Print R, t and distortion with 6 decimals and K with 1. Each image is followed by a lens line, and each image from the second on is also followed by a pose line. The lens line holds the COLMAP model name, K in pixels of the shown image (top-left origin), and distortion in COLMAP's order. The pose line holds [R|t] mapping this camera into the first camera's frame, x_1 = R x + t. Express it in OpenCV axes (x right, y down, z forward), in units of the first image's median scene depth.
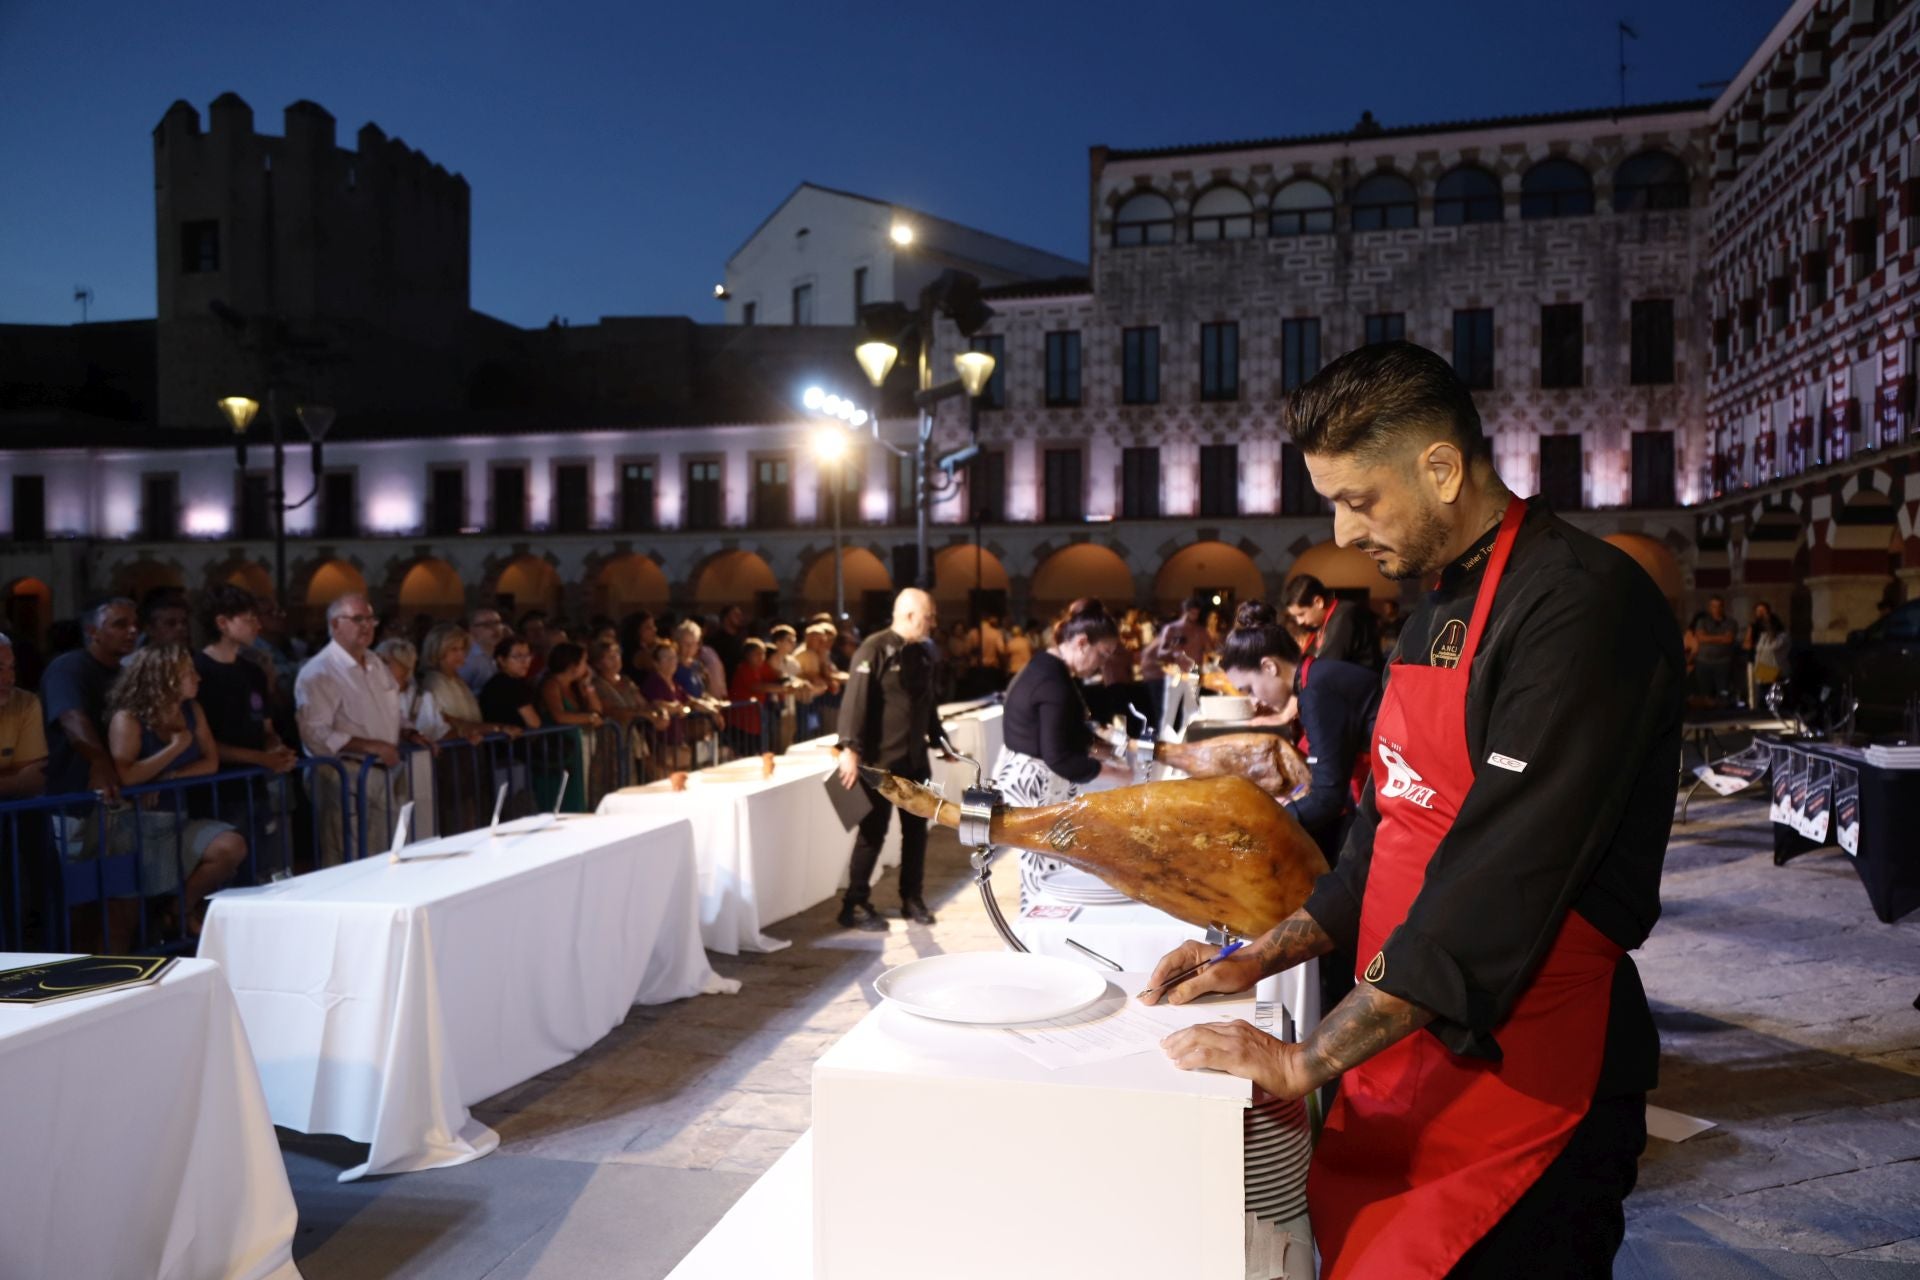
lens RADIAL K [[1310.2, 0, 949.0], [0, 1310.2, 641.8], [0, 0, 1]] dist [0.002021, 0.001833]
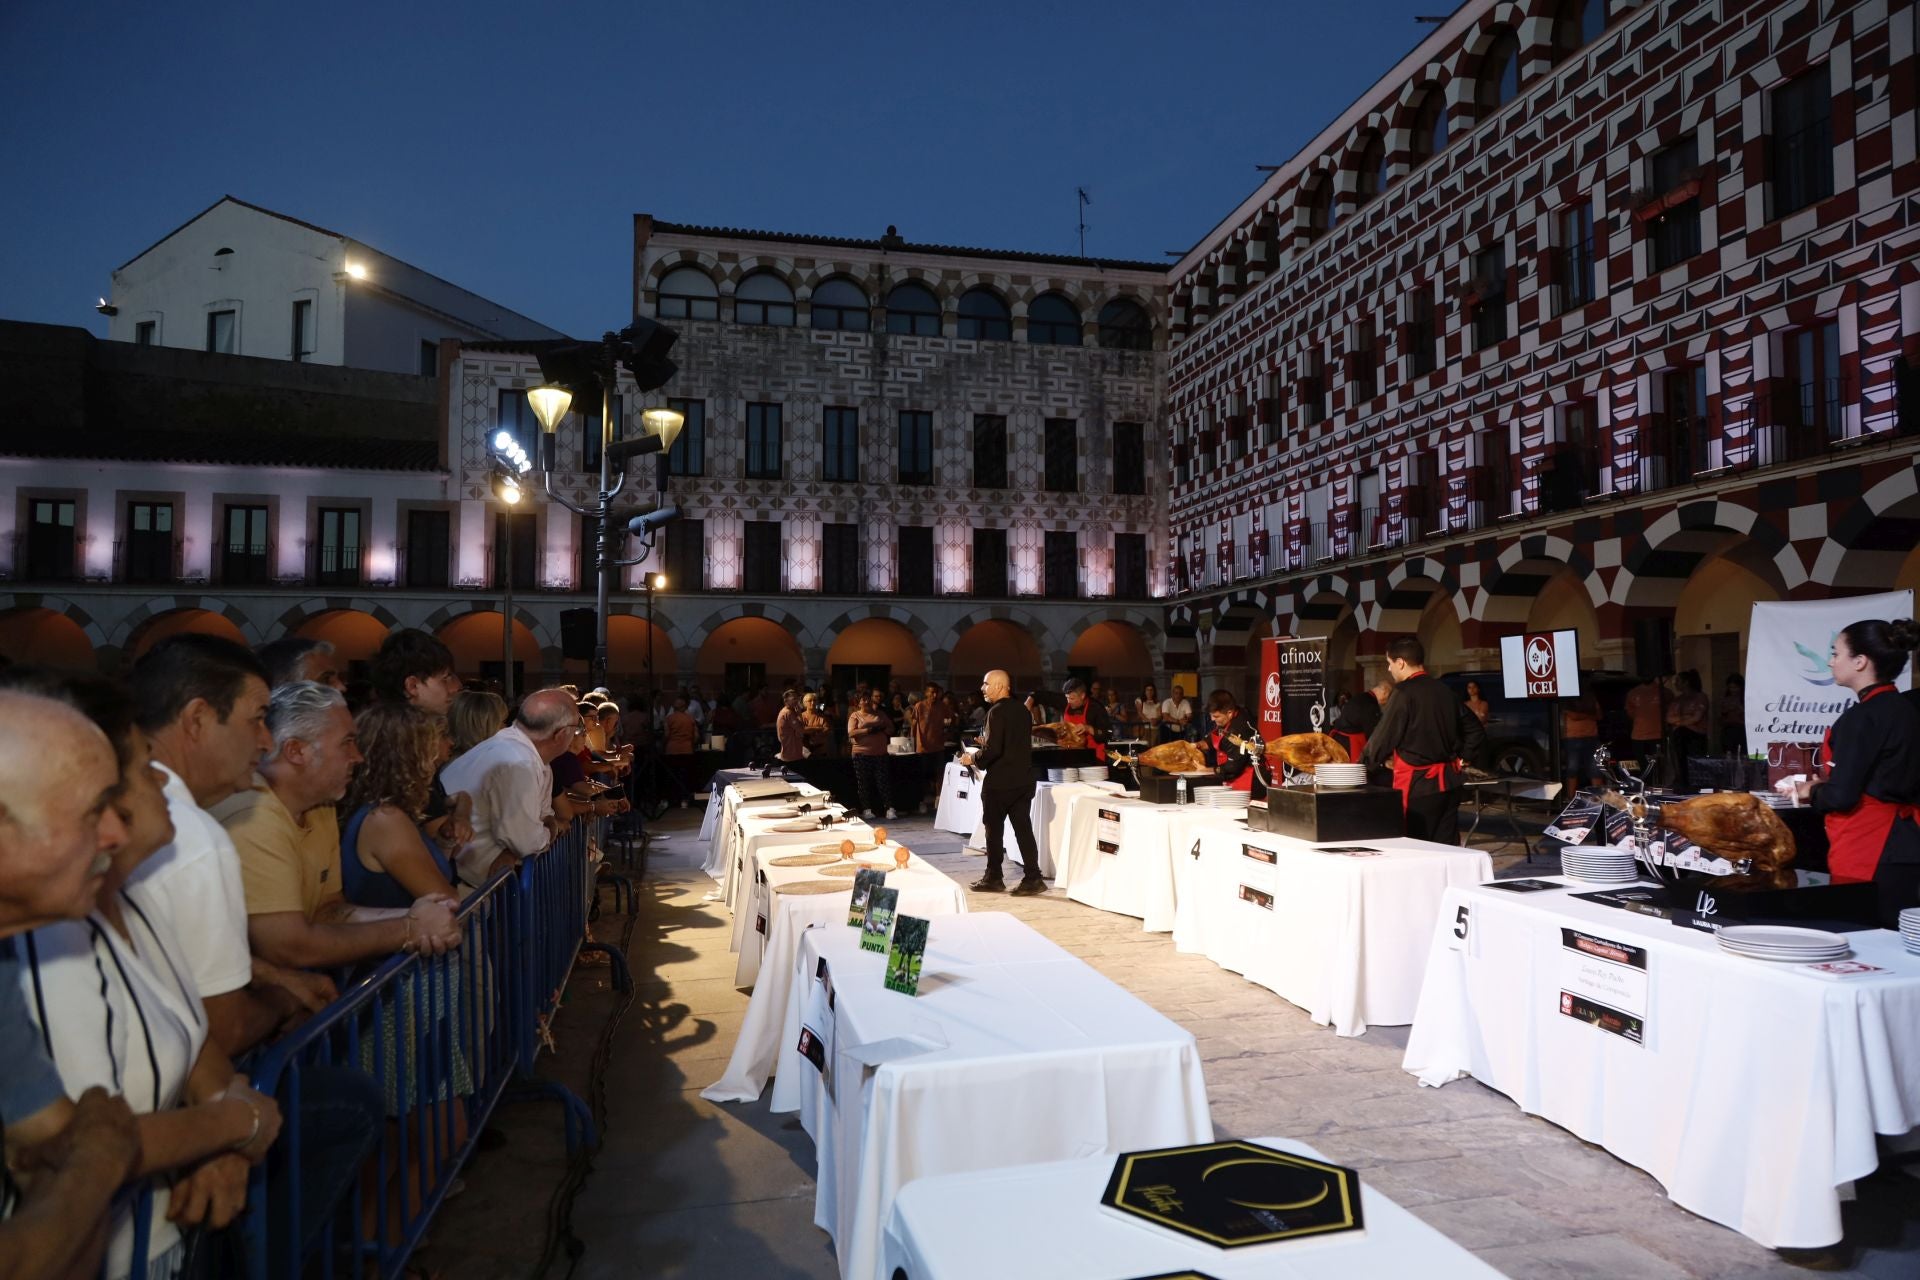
lens RADIAL K [[1291.2, 0, 959.1], [0, 1291.2, 633.2], [0, 0, 1]] dist [-0.009057, 0.004166]
pose [[0.889006, 0.024494, 0.457239, -0.123035], [0.004853, 0.998008, -0.062899, -0.000404], [-0.457869, 0.058136, 0.887117, 0.050859]]
